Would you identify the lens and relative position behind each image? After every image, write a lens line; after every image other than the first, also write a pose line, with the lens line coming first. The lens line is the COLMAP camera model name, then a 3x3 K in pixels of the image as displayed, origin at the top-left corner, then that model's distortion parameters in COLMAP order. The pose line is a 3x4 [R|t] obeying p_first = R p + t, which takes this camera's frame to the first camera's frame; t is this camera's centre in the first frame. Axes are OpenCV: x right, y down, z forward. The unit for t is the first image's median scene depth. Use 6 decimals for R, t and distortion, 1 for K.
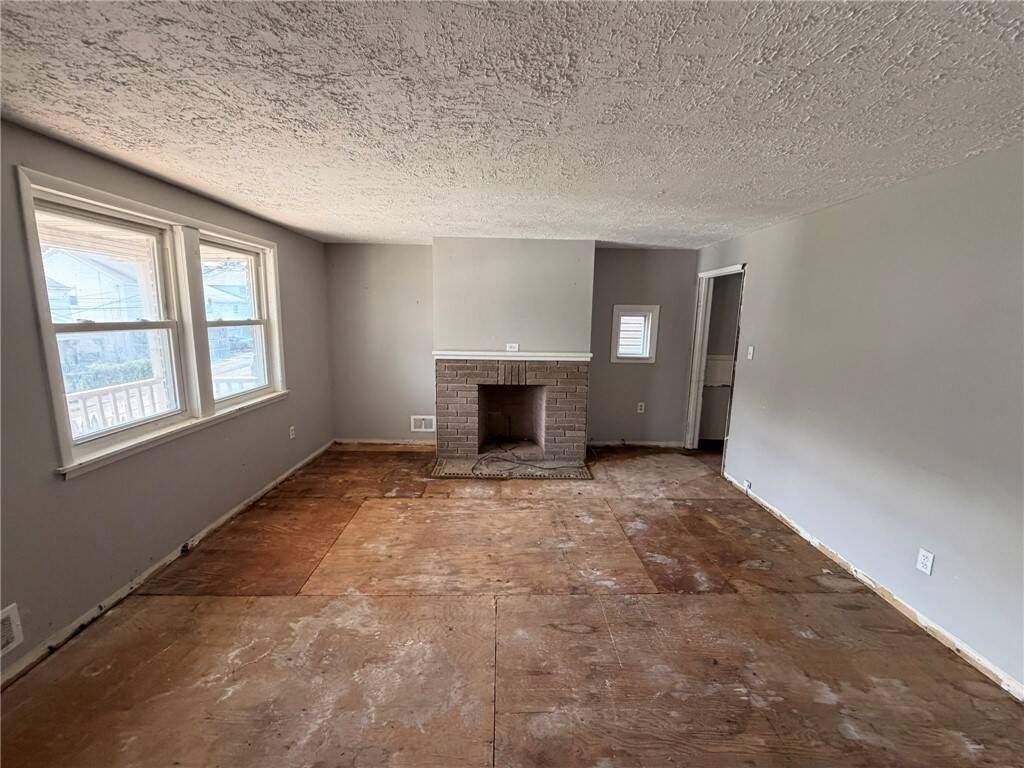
lens RADIAL K [[410.0, 0, 508.2], [0, 410.0, 384.5], [0, 0, 1]] dist [0.001788, 0.000195]
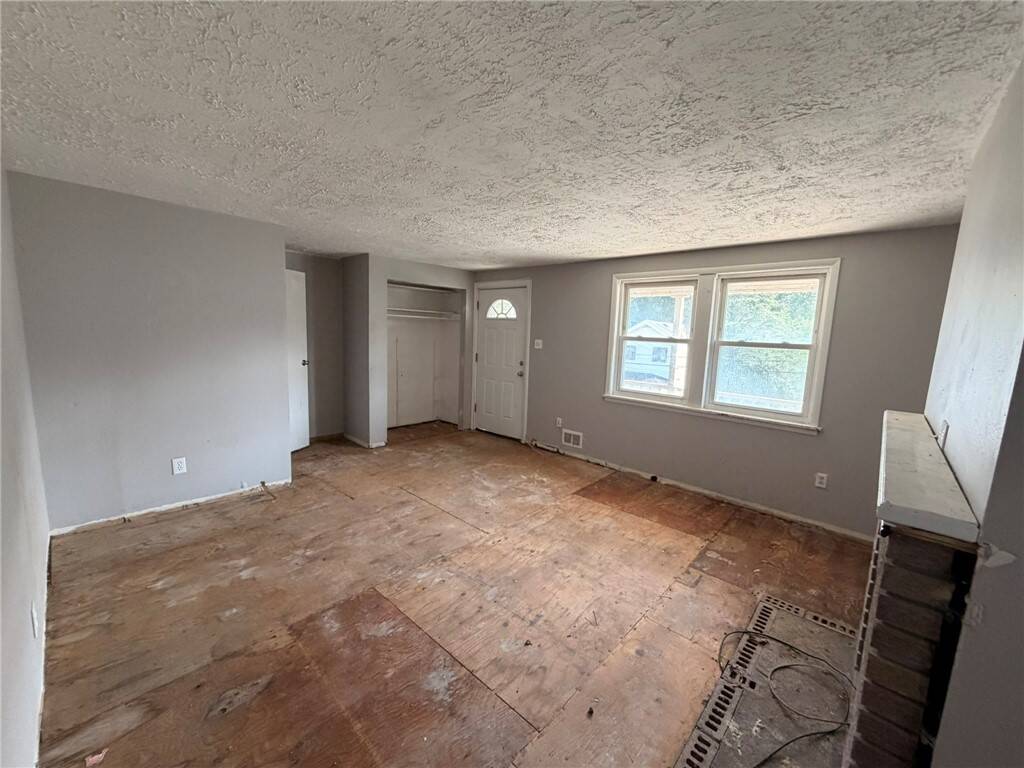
lens RADIAL K [[410.0, 0, 507.1], [0, 410.0, 380.5], [0, 0, 1]] dist [0.001788, 0.000195]
pose [[-0.692385, 0.044699, -0.720142, 0.800673], [-0.171073, 0.959450, 0.224032, -0.244359], [0.700954, 0.278313, -0.656662, 1.660653]]
